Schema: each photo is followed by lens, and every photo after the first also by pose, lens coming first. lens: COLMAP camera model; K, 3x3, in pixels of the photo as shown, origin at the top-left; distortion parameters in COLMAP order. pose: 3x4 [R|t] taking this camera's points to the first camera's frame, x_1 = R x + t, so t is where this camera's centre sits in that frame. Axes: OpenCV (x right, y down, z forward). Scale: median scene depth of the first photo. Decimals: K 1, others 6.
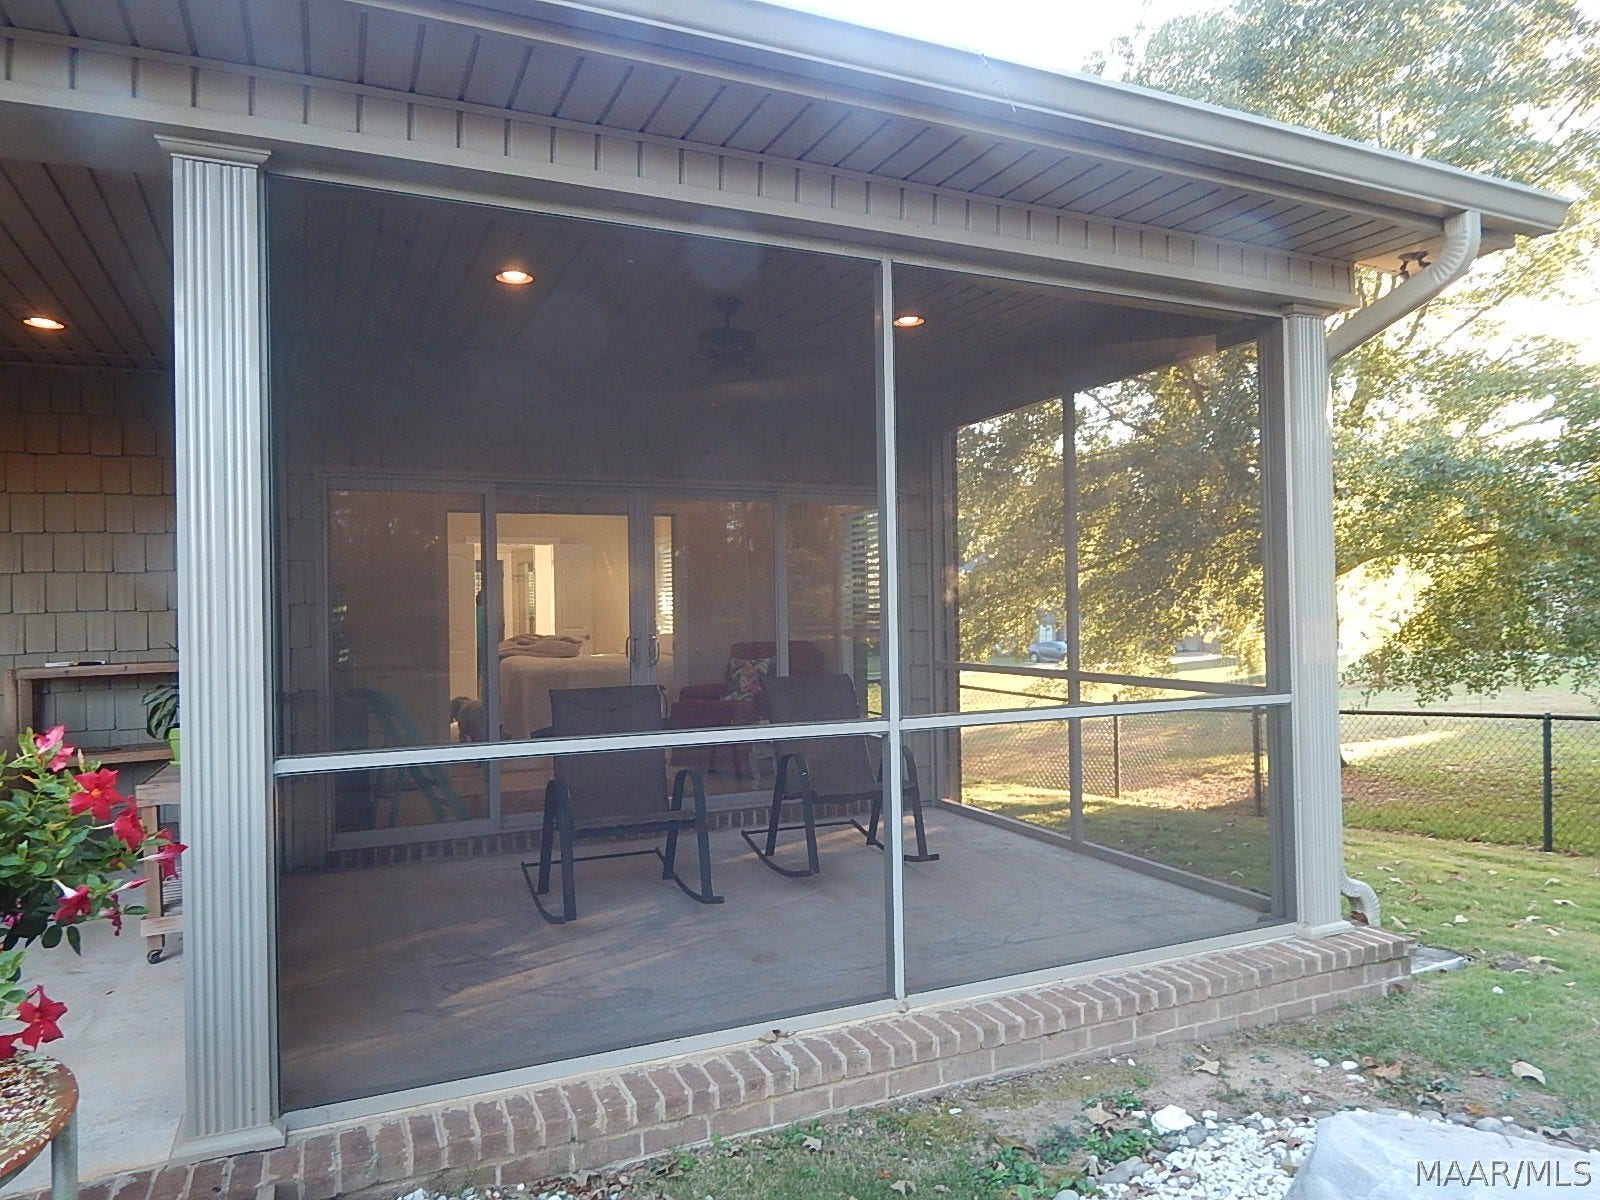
lens RADIAL K [[1054.3, 0, 802.4], [0, 1054.3, 589.2], [0, 0, 1]] dist [0.002564, -0.007416]
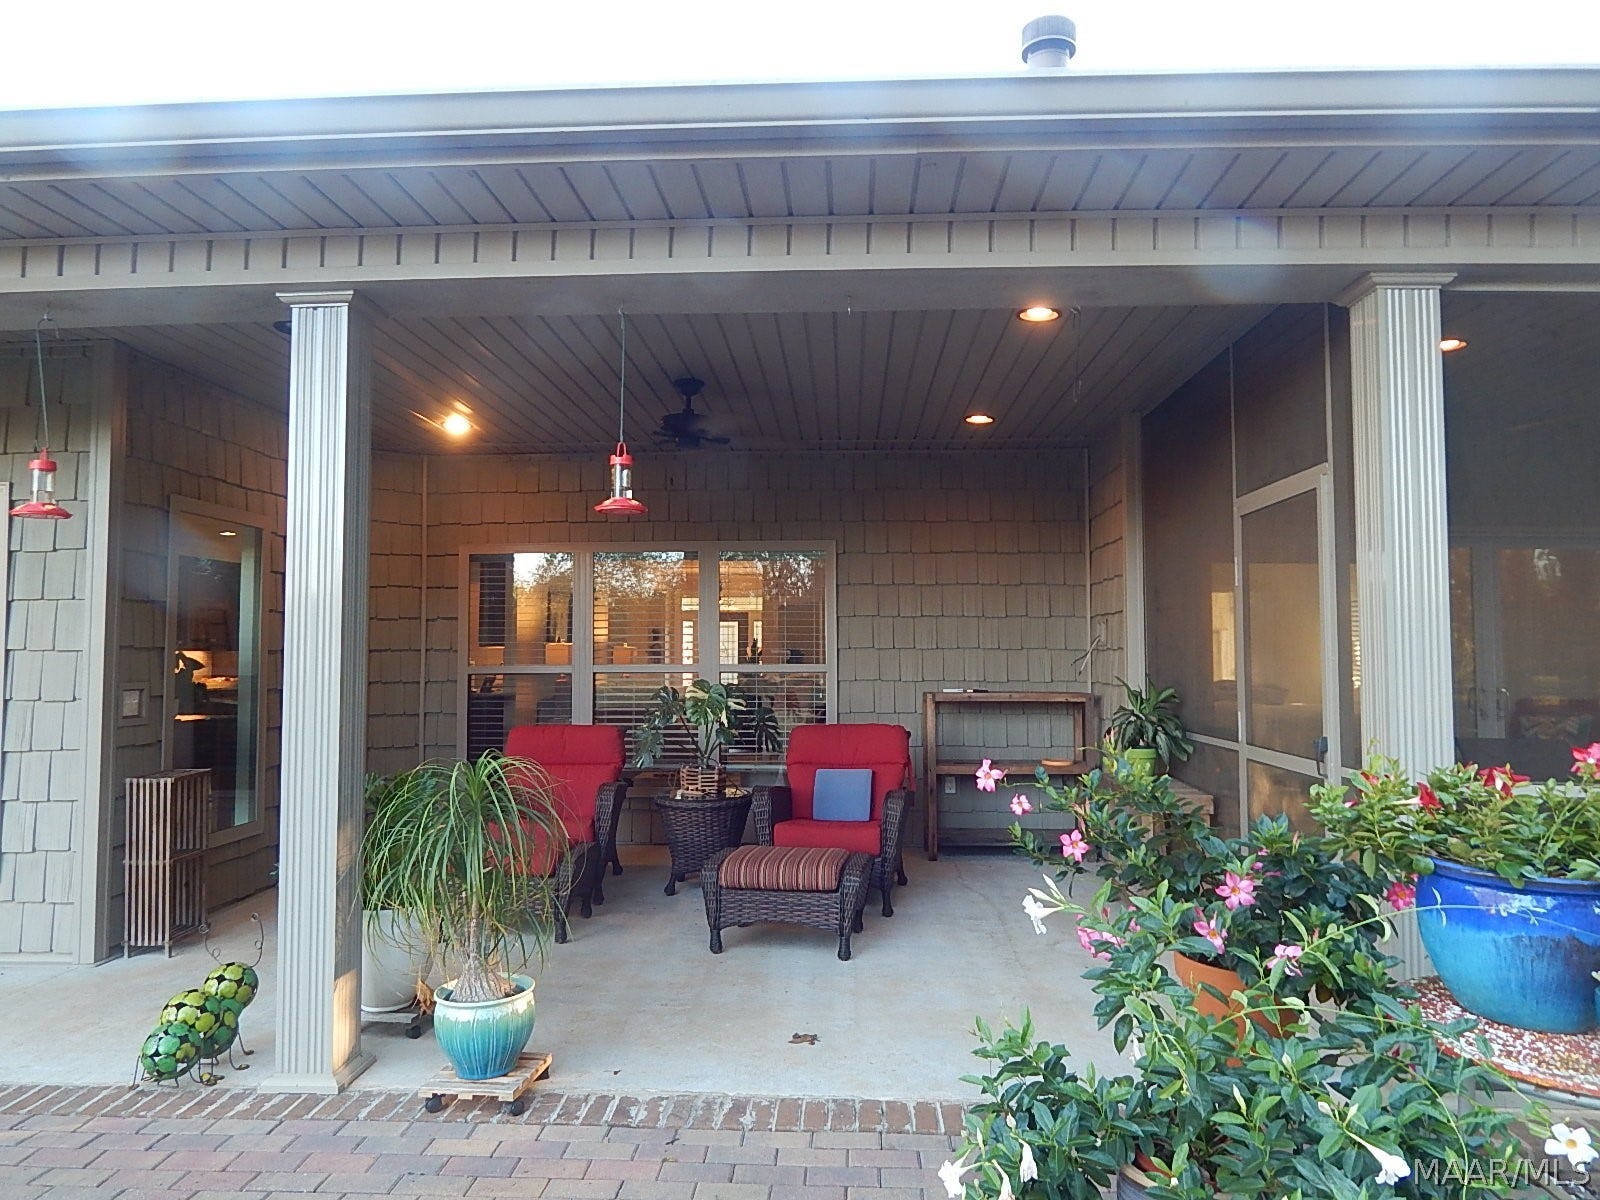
lens RADIAL K [[1053.1, 0, 816.5], [0, 1053.1, 587.3], [0, 0, 1]] dist [-0.015820, -0.003021]
pose [[0.890101, -0.003093, -0.455752, -0.613237], [-0.018327, 0.998925, -0.042572, 0.012397], [0.455394, 0.046246, 0.889088, -0.395017]]
